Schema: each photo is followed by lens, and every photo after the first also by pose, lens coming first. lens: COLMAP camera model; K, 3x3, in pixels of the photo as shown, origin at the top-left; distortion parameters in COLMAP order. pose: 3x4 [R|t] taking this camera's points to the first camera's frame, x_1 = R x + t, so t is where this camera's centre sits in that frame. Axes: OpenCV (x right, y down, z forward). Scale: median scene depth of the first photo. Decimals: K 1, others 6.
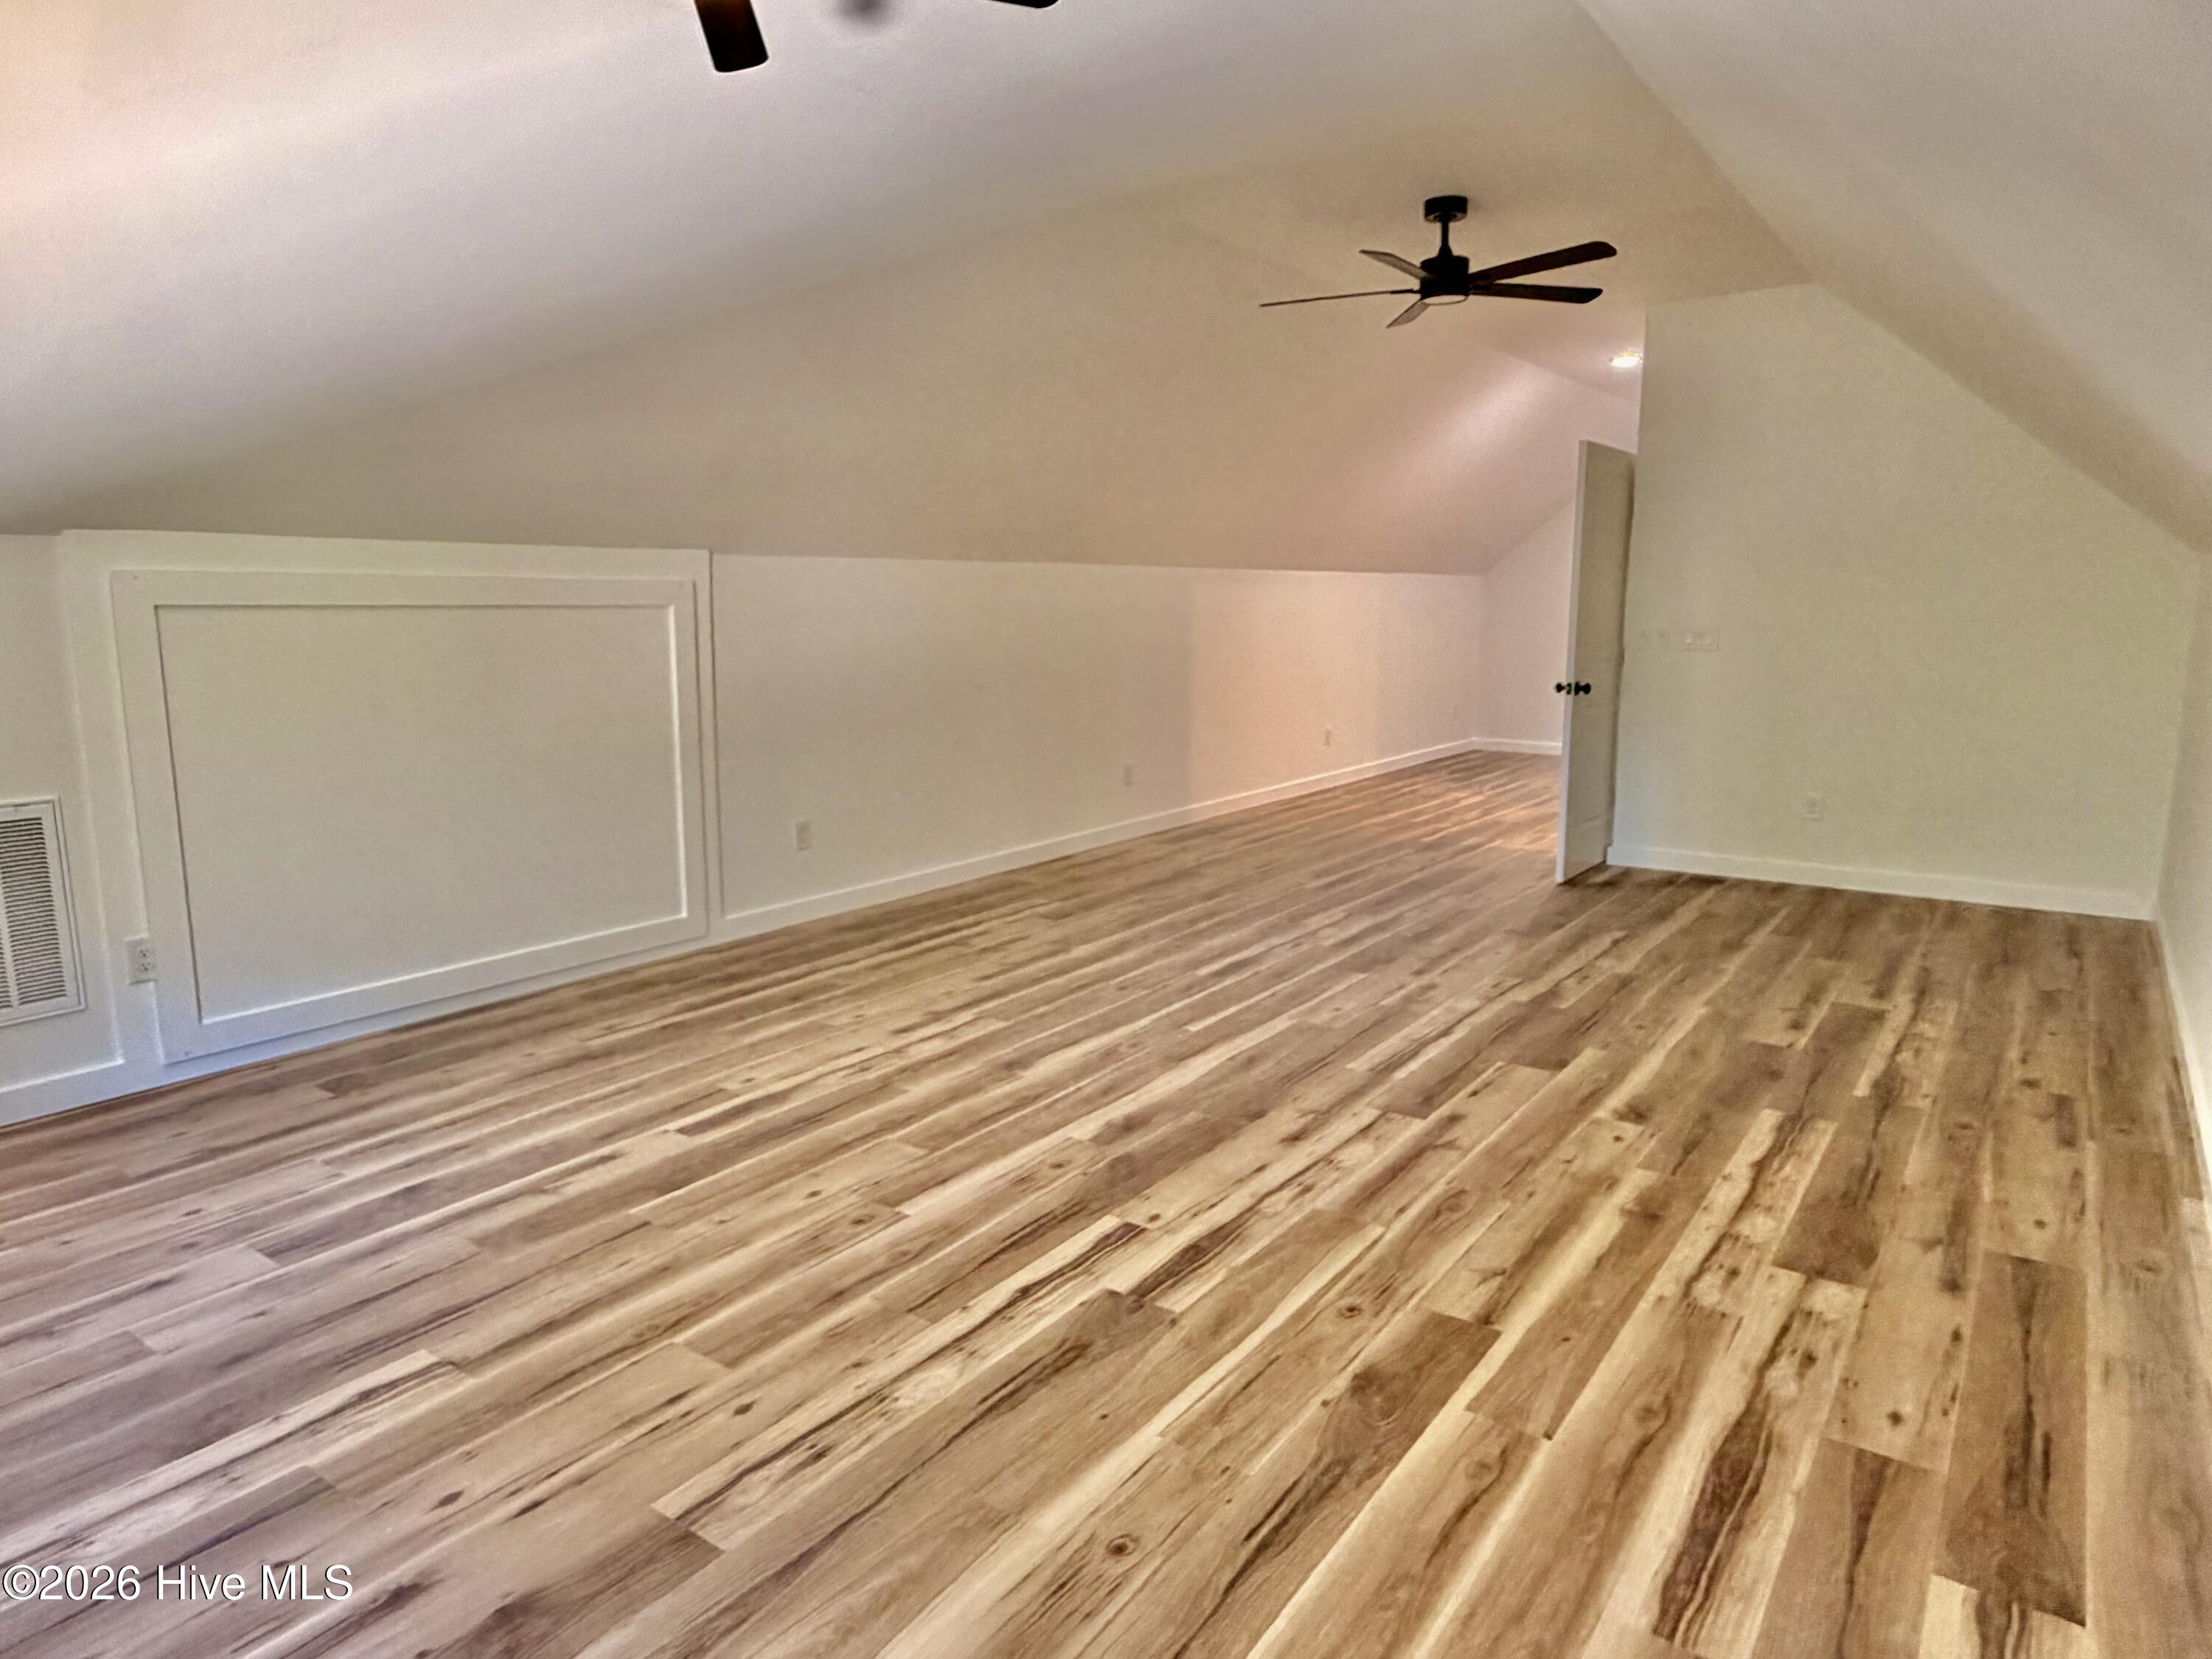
lens RADIAL K [[1377.0, 0, 1104.6], [0, 1377.0, 820.9], [0, 0, 1]] dist [-0.000229, -0.002237]
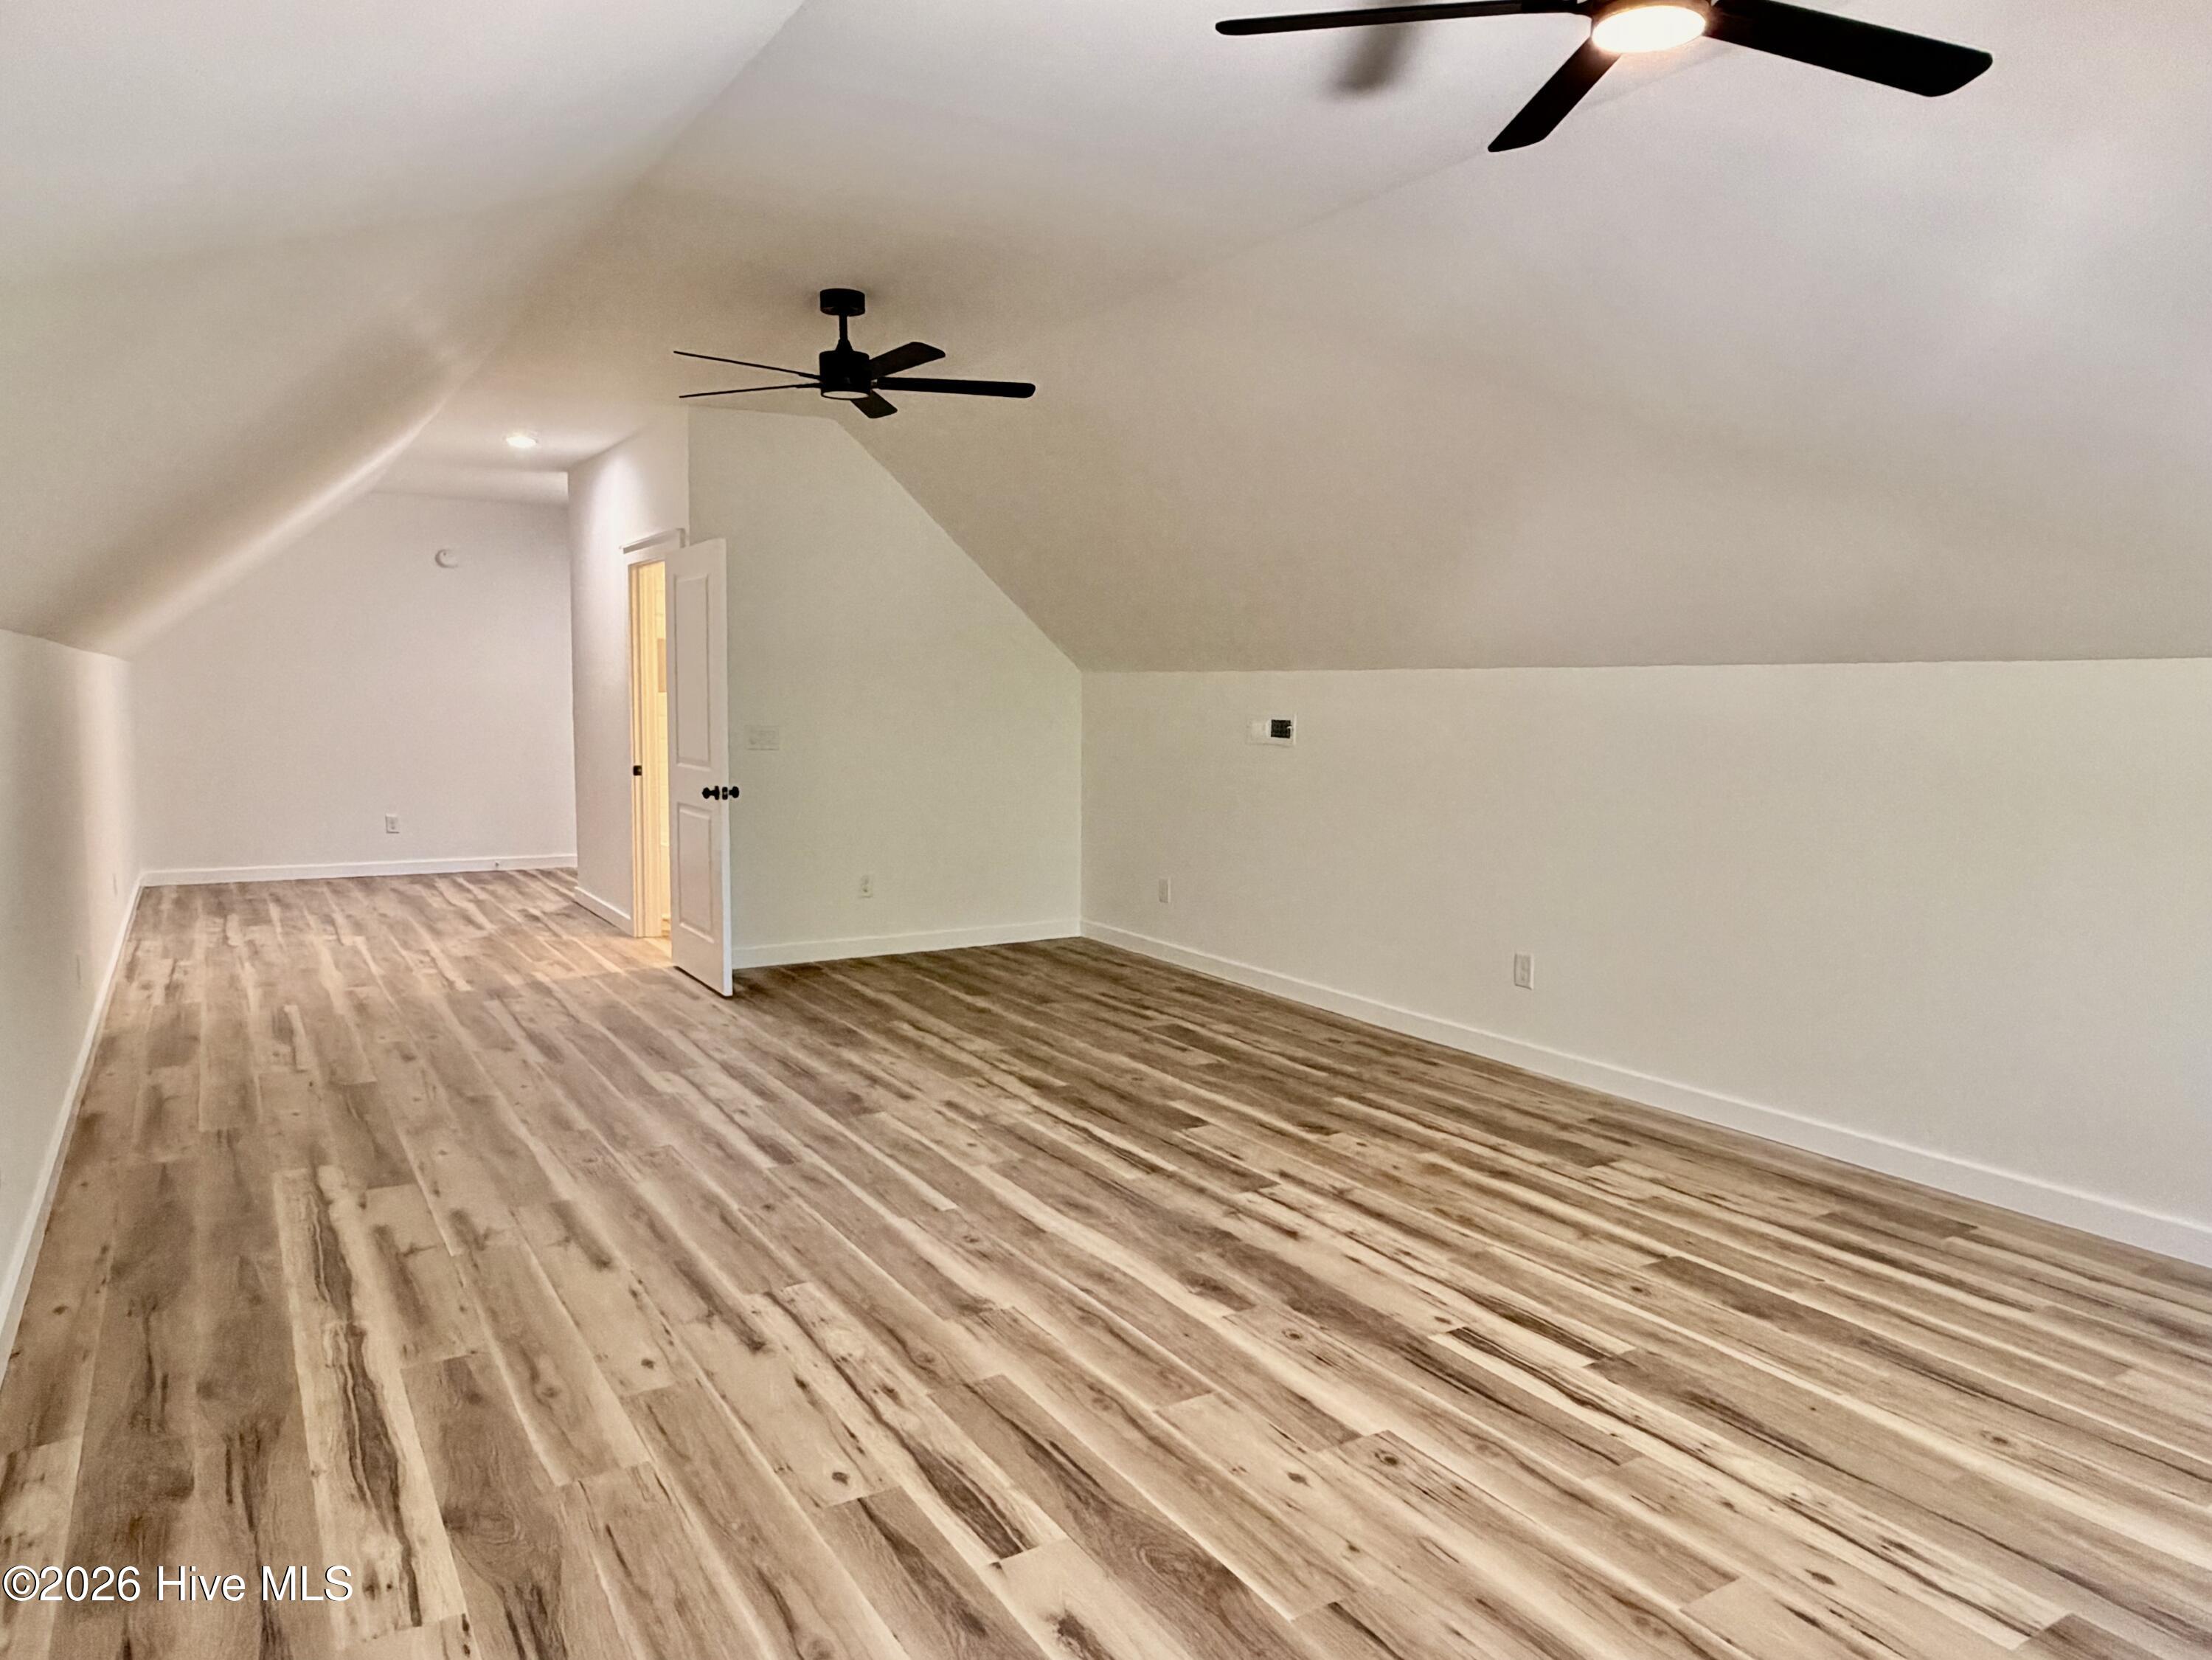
lens RADIAL K [[1436.7, 0, 1102.4], [0, 1436.7, 823.8], [0, 0, 1]] dist [-0.006417, 0.005108]
pose [[0.394638, -0.078768, 0.915454, -0.830298], [0.136690, 0.990265, 0.026280, -0.114113], [-0.908613, 0.114762, 0.401563, 0.625206]]
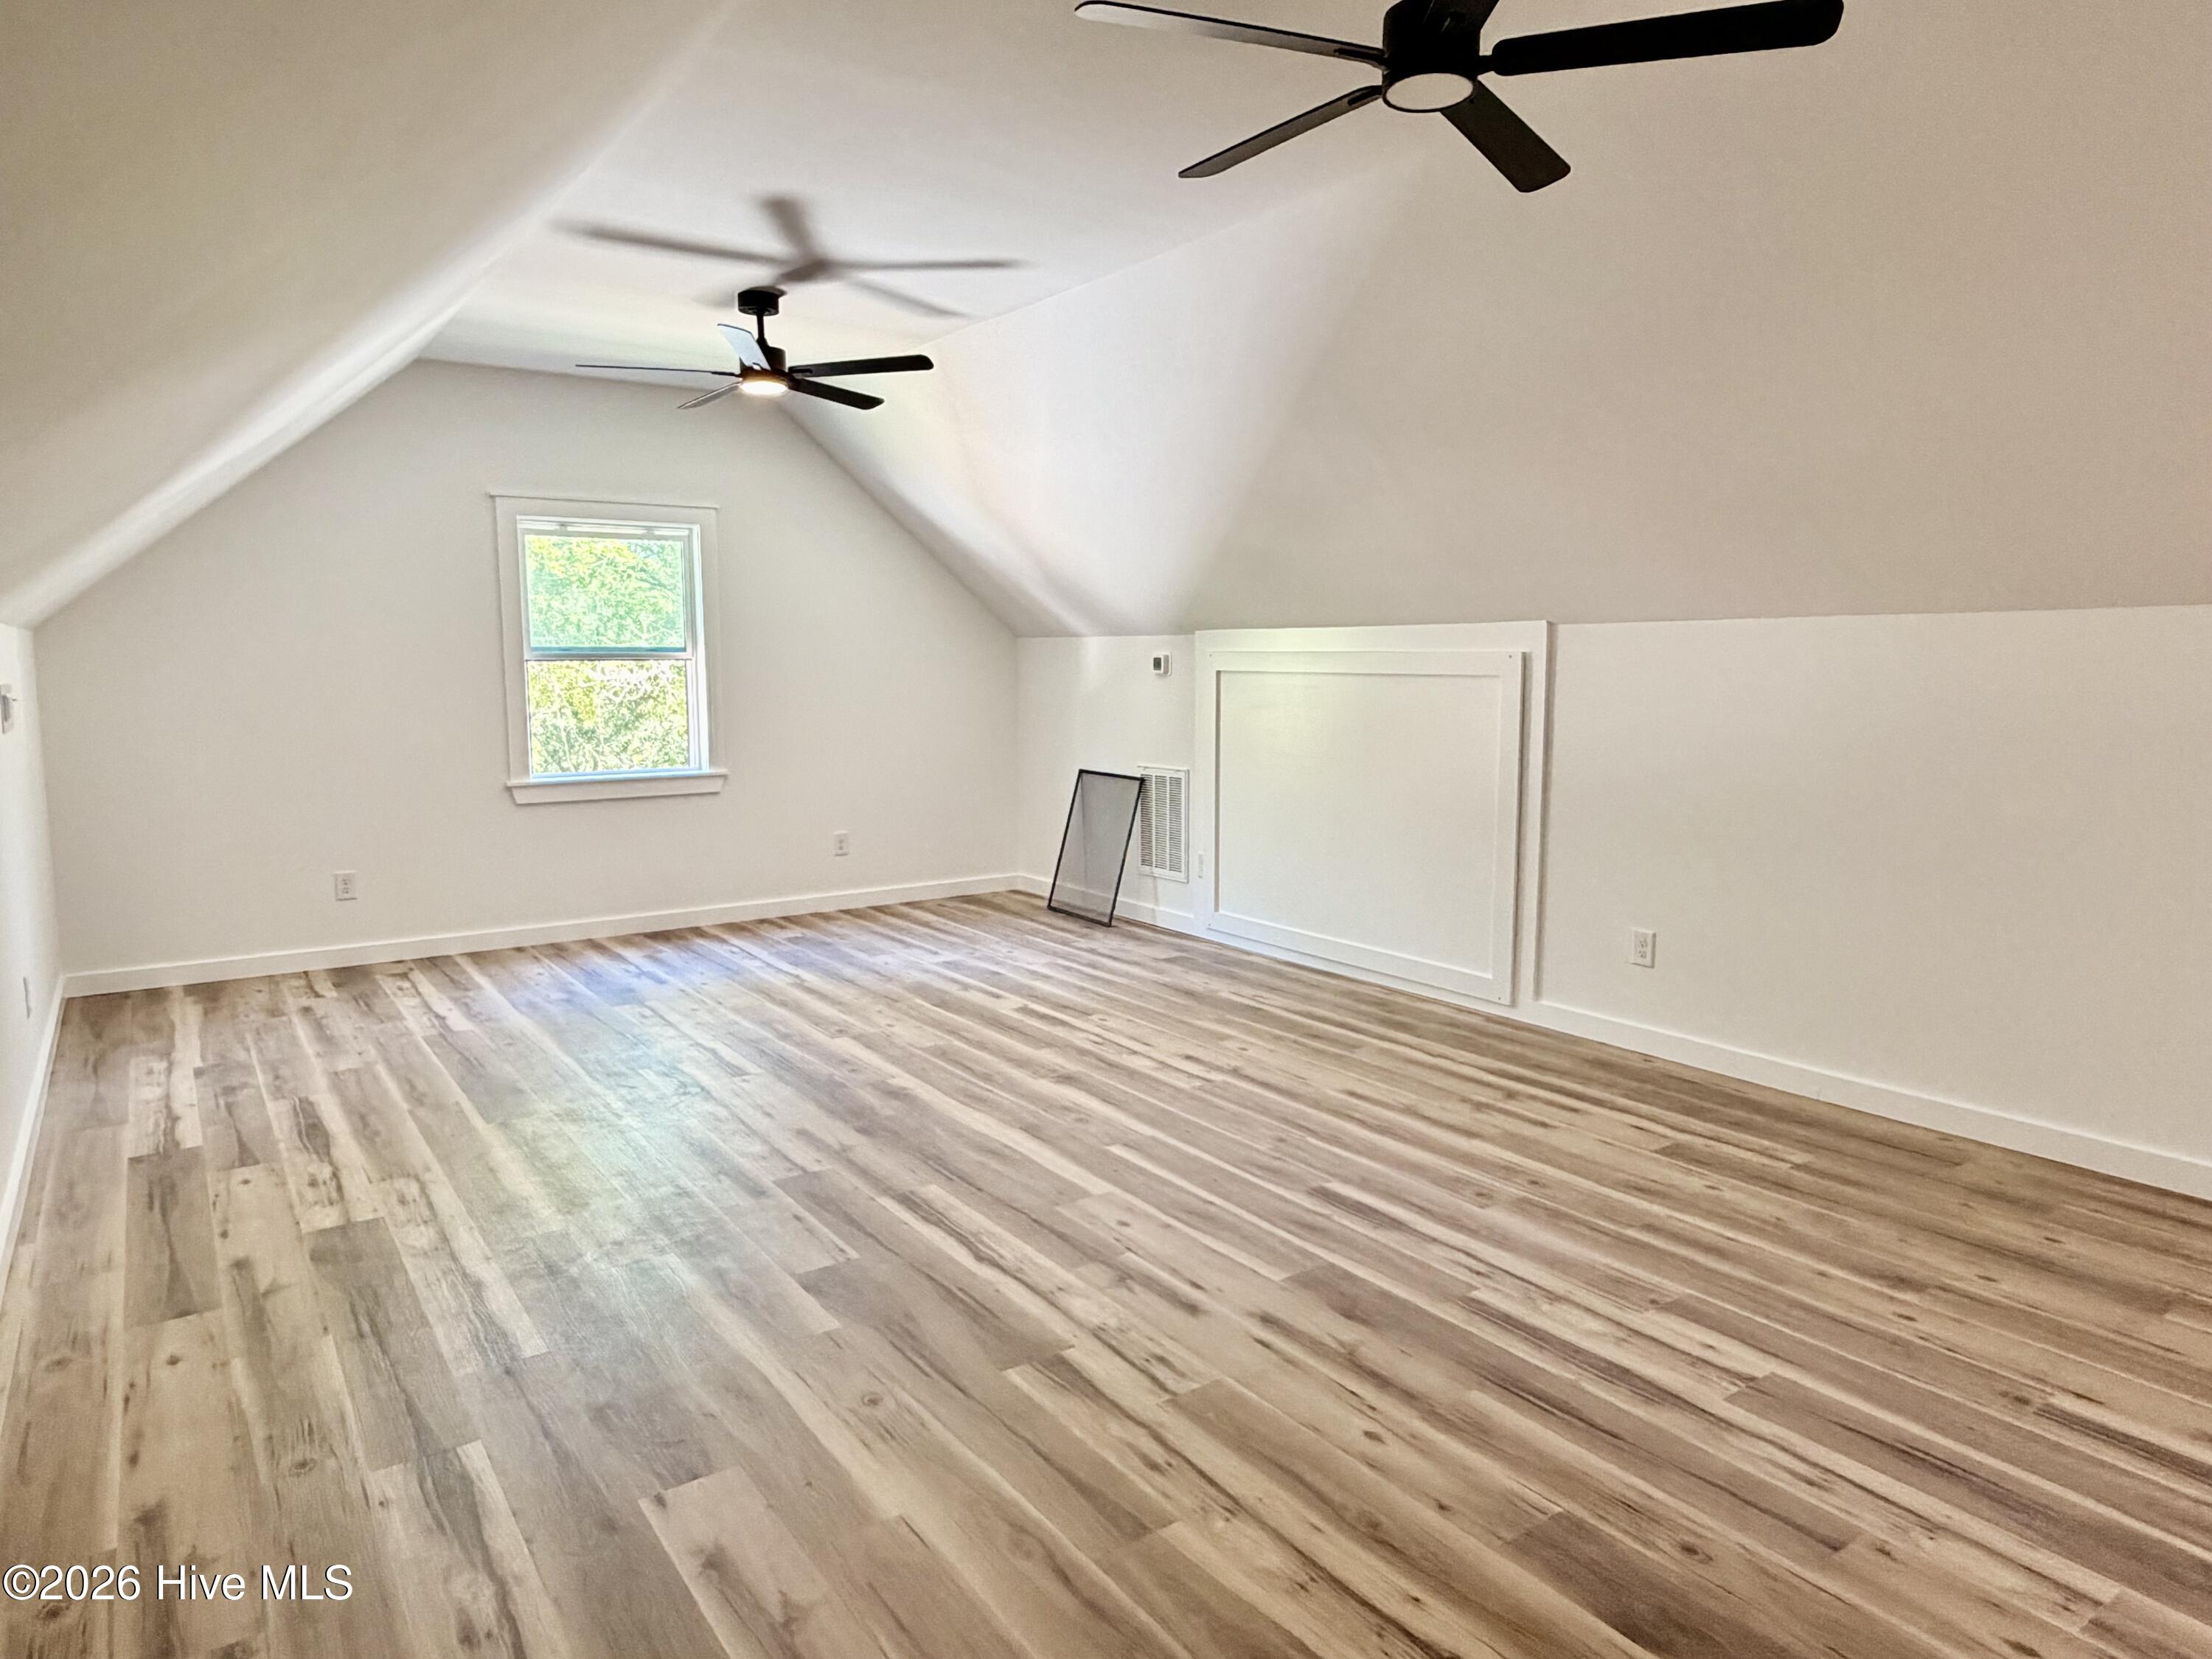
lens RADIAL K [[1377.0, 0, 1102.5], [0, 1377.0, 842.8], [0, 0, 1]] dist [-0.000229, -0.002237]
pose [[-0.343206, 0.123966, -0.931043, 1.047205], [-0.150720, 0.971138, 0.184864, -0.248045], [0.927088, 0.203773, -0.314617, 1.467876]]
